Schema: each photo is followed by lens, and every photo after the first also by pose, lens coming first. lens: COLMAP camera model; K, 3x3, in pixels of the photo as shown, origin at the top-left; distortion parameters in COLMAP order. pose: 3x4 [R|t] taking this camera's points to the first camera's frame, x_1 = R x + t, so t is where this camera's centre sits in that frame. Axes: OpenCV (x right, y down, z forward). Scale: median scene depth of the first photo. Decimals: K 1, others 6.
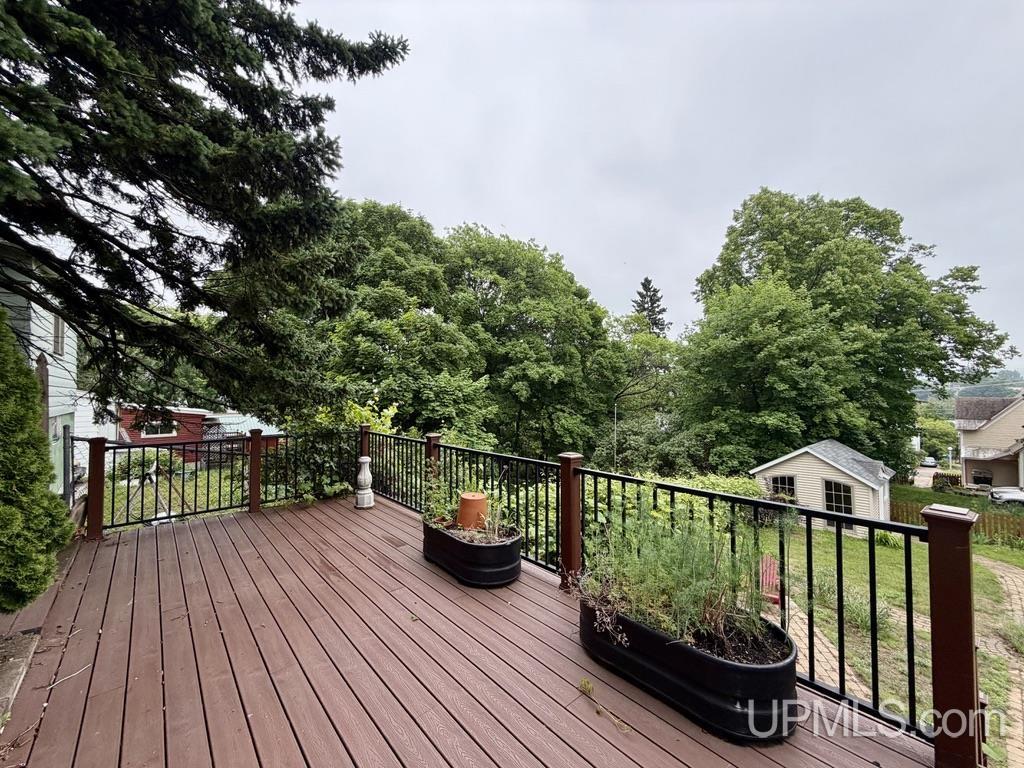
lens RADIAL K [[410.0, 0, 510.7], [0, 410.0, 382.0], [0, 0, 1]] dist [-0.000306, -0.000061]
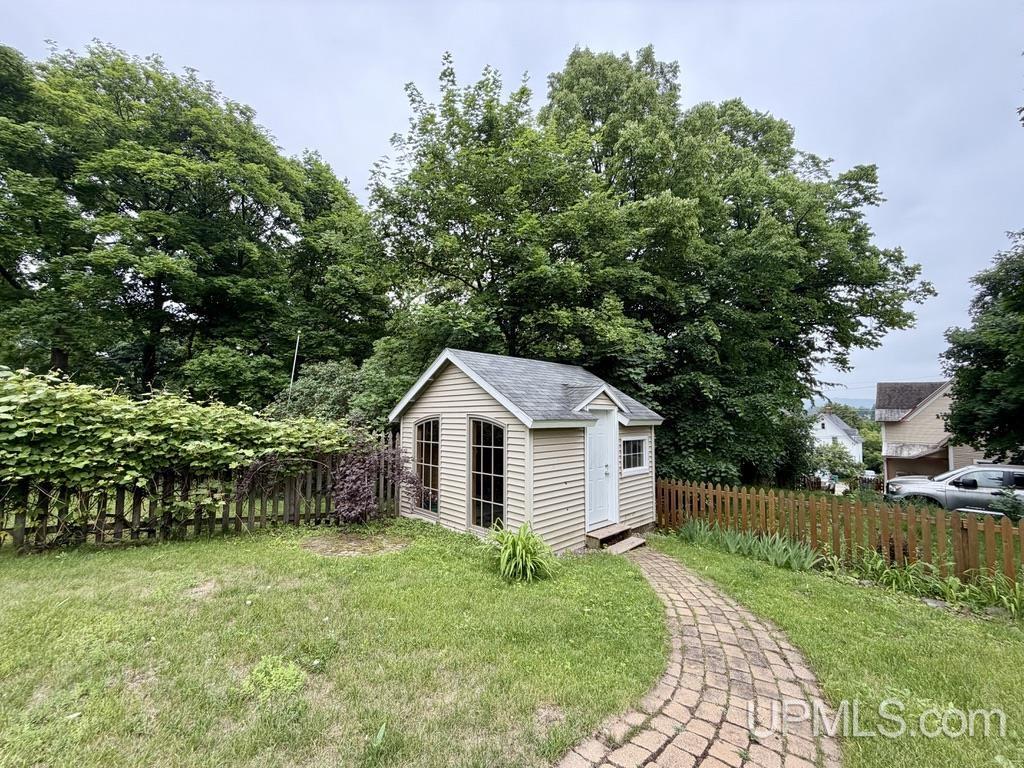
lens RADIAL K [[409.2, 0, 507.7], [0, 409.2, 383.3], [0, 0, 1]] dist [-0.001997, -0.000223]
pose [[0.998757, 0.026670, 0.042103, 0.571019], [-0.024895, 0.998801, -0.042141, 0.158237], [-0.043176, 0.041041, 0.998224, 0.401418]]
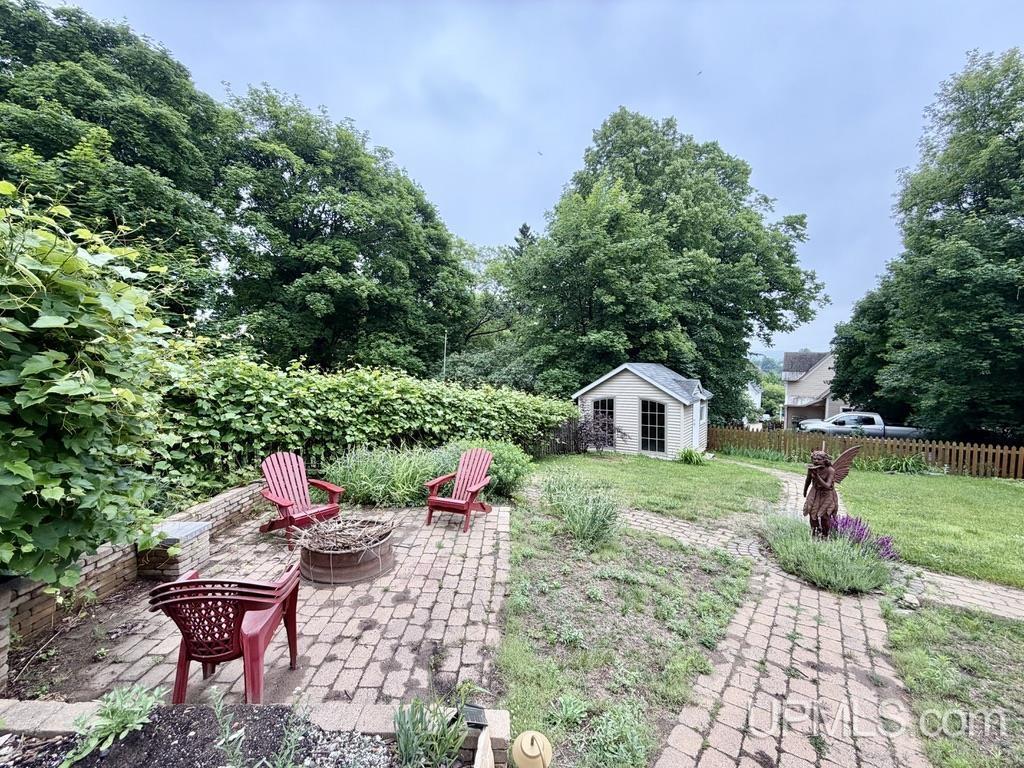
lens RADIAL K [[410.0, 0, 510.7], [0, 410.0, 382.0], [0, 0, 1]] dist [-0.000306, -0.000061]
pose [[0.975168, 0.007355, 0.221345, 0.209410], [-0.022320, 0.997624, 0.065183, 0.108120], [-0.220340, -0.068505, 0.973015, 0.140392]]
